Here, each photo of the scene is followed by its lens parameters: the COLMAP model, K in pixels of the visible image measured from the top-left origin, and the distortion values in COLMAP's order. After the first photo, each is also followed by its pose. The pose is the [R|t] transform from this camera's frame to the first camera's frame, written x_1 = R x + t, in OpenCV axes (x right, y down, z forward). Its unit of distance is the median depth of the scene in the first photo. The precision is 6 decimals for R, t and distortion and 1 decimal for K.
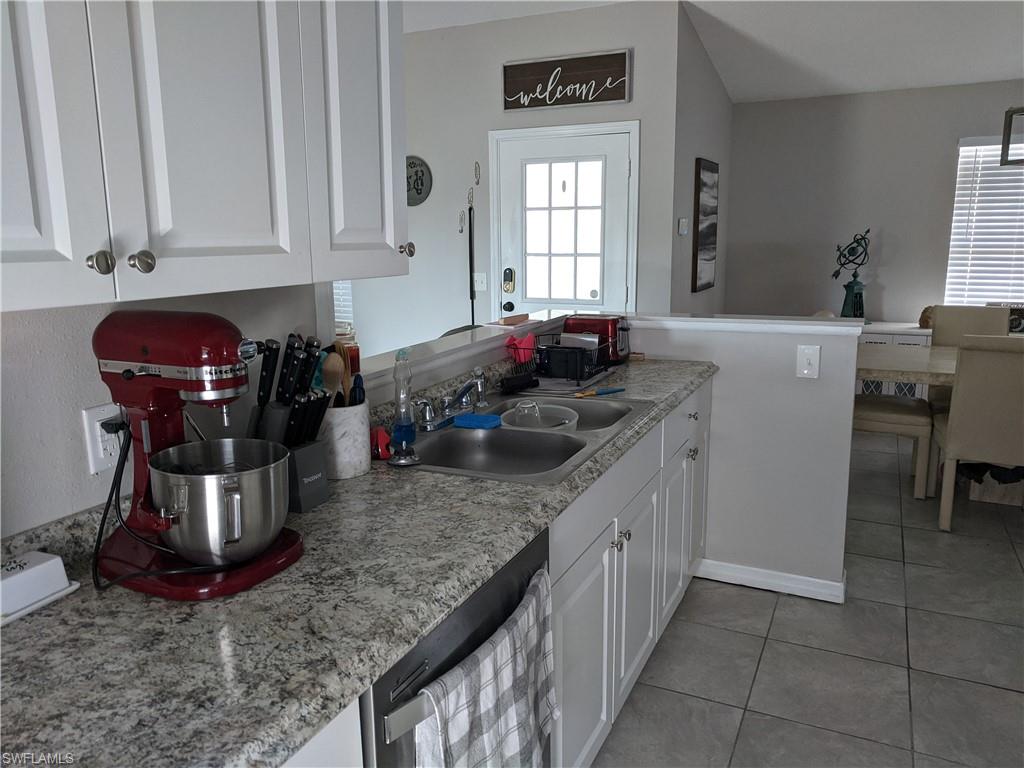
lens RADIAL K [[771.8, 0, 511.7], [0, 771.8, 381.7], [0, 0, 1]] dist [0.002395, 0.017390]
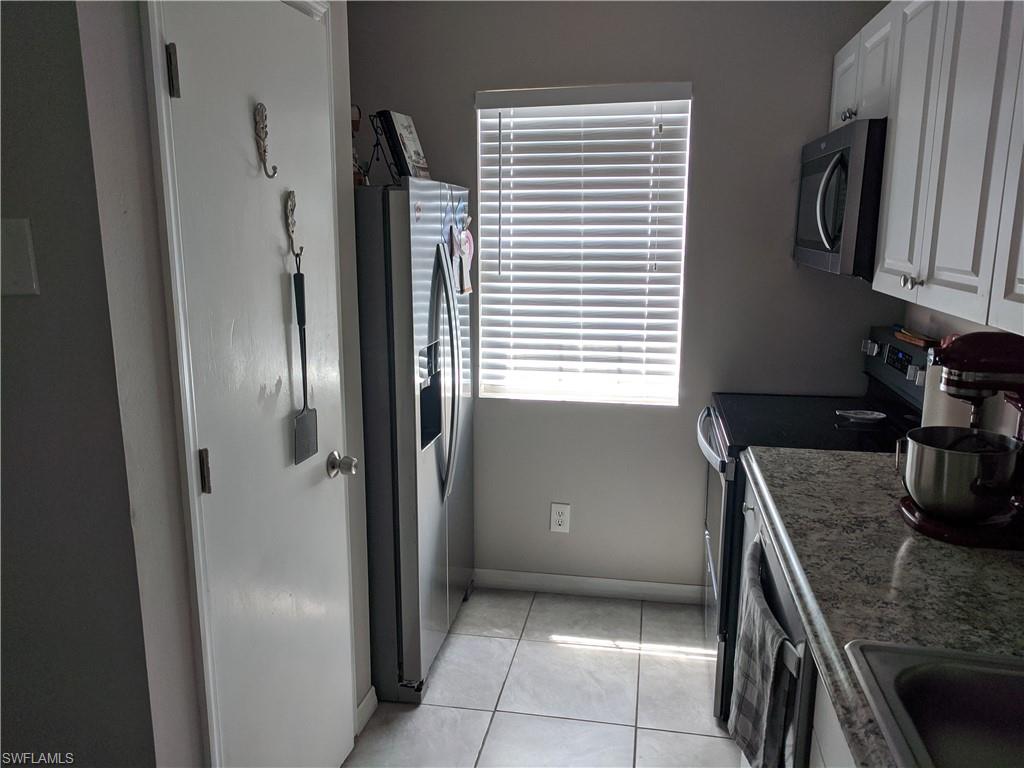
lens RADIAL K [[771.8, 0, 512.2], [0, 771.8, 384.7], [0, 0, 1]] dist [0.002395, 0.017390]
pose [[-0.967978, 0.056106, -0.244686, 0.709101], [-0.042002, 0.924767, 0.378208, -0.474389], [0.247497, 0.376374, -0.892798, 2.023460]]
